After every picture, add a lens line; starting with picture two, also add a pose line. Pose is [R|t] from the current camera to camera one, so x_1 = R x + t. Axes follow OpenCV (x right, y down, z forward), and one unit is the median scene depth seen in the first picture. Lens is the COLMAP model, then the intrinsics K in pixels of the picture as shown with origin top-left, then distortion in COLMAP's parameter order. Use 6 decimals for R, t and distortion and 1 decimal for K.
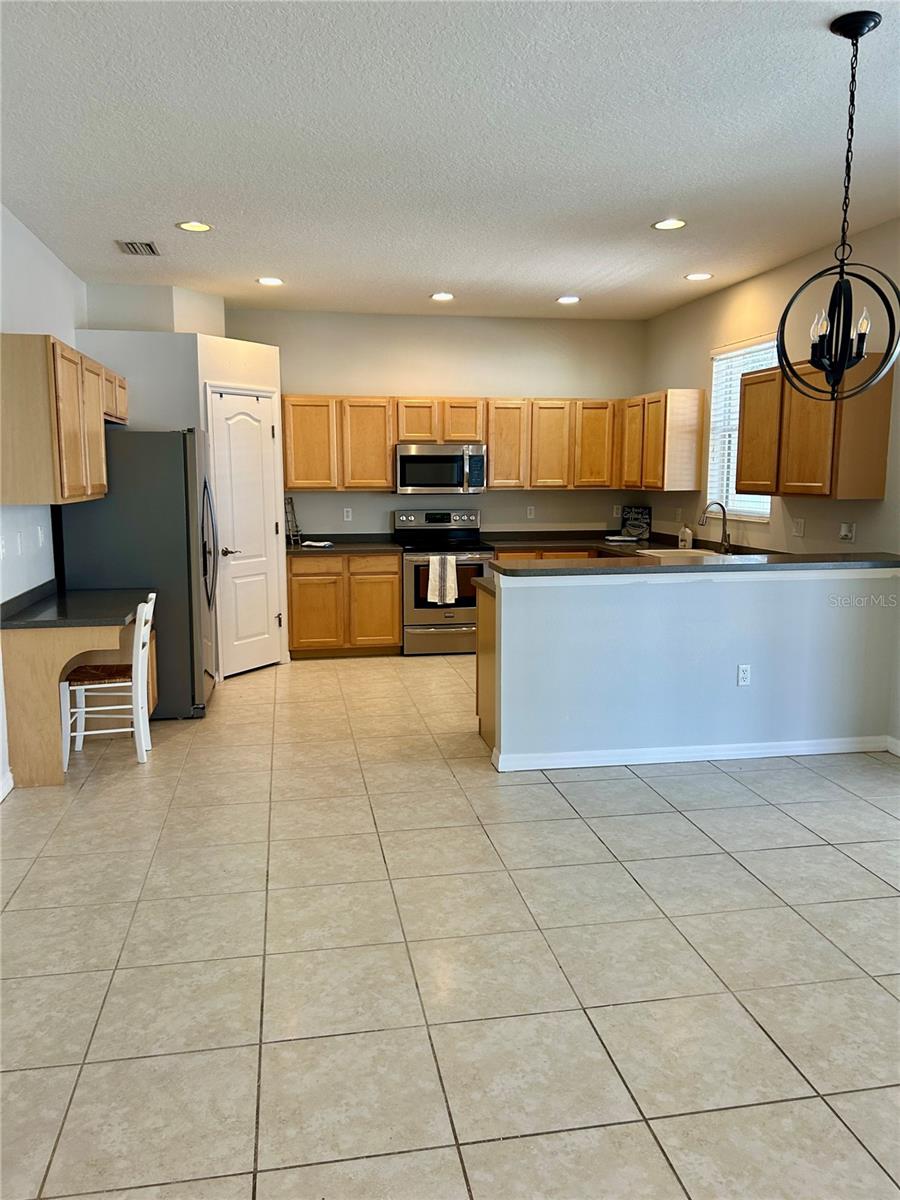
lens RADIAL K [[892.4, 0, 448.6], [0, 892.4, 610.6], [0, 0, 1]] dist [0.077029, -0.135597]
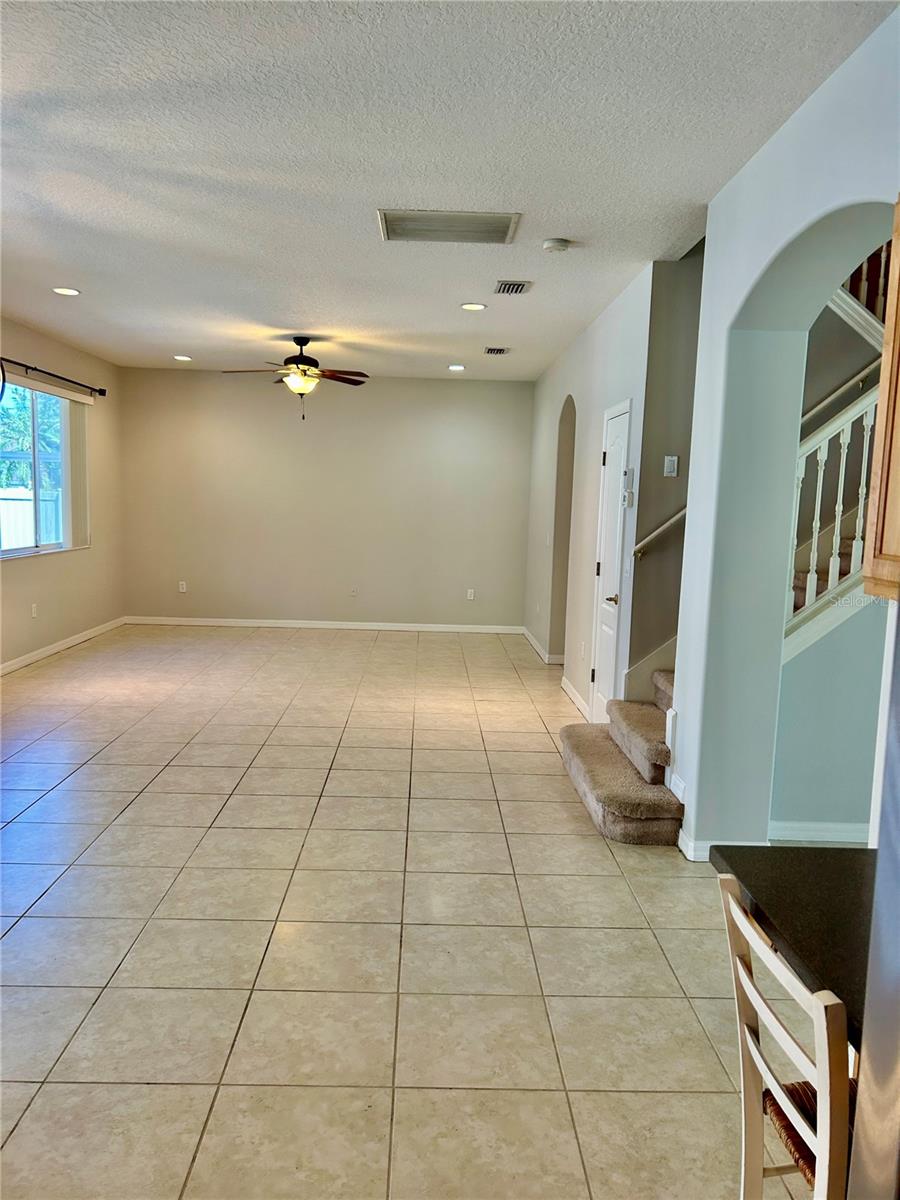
lens RADIAL K [[892.4, 0, 448.6], [0, 892.4, 610.6], [0, 0, 1]] dist [0.077029, -0.135597]
pose [[-0.987814, -0.044697, 0.149082, -0.412132], [-0.002216, 0.961816, 0.273688, -0.309322], [-0.155622, 0.270023, -0.950194, 1.970876]]
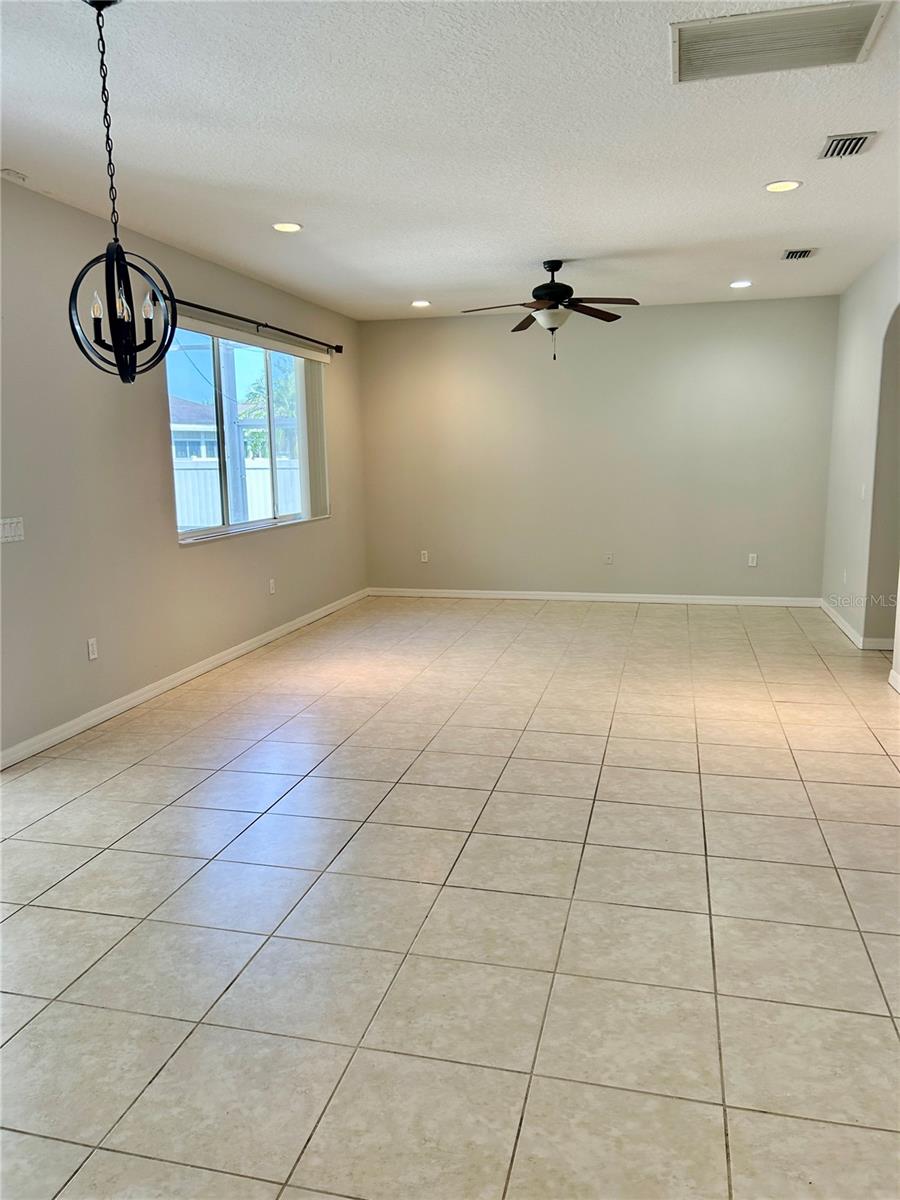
lens RADIAL K [[902.9, 0, 453.9], [0, 902.9, 596.3], [0, 0, 1]] dist [0.069366, -0.084098]
pose [[-0.914408, -0.048594, 0.401867, -0.289566], [0.077857, 0.953120, 0.292406, -0.251846], [-0.397236, 0.298667, -0.867757, 1.641736]]
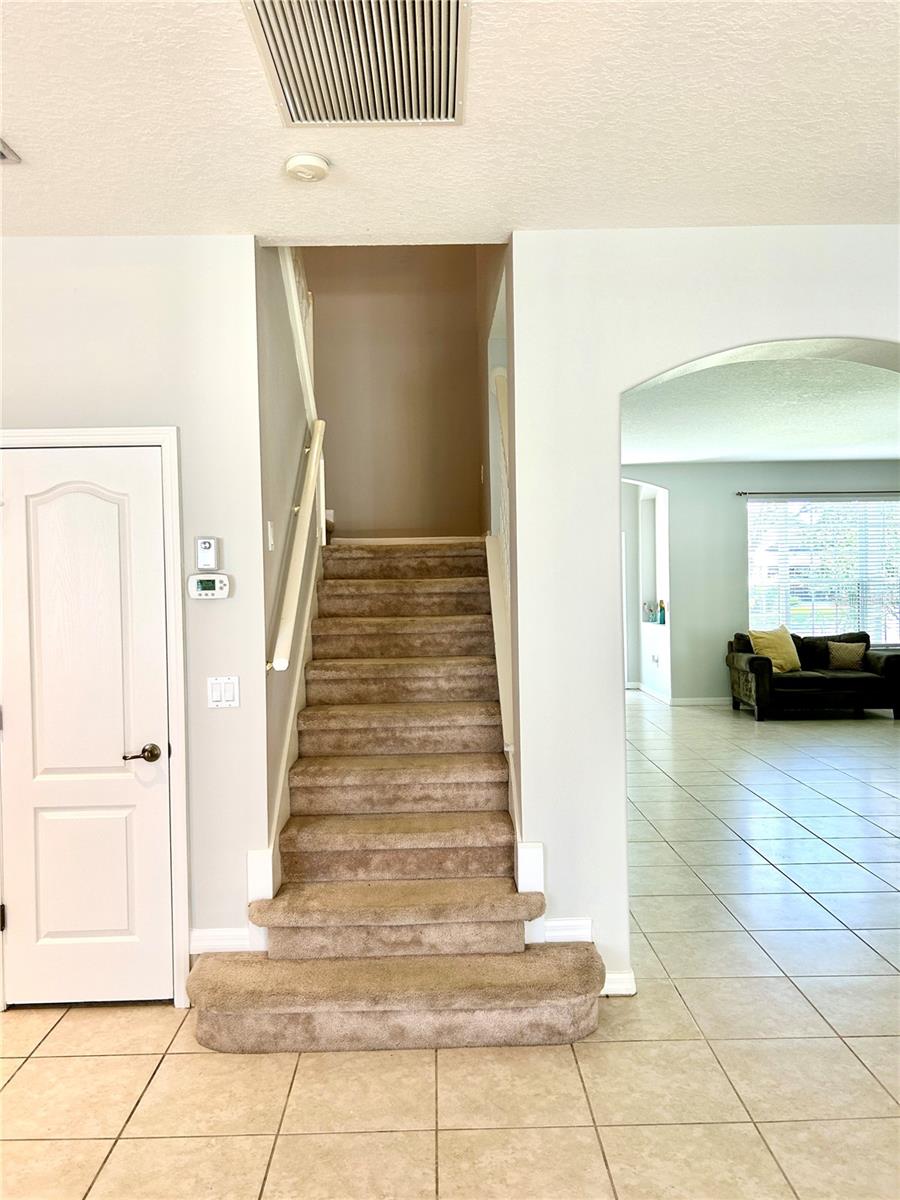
lens RADIAL K [[919.3, 0, 419.6], [0, 919.3, 594.4], [0, 0, 1]] dist [0.061422, -0.072109]
pose [[-0.167392, 0.031657, -0.985382, 0.557863], [-0.135015, 0.989331, 0.054720, -0.132233], [0.976602, 0.142201, -0.161332, 0.671784]]
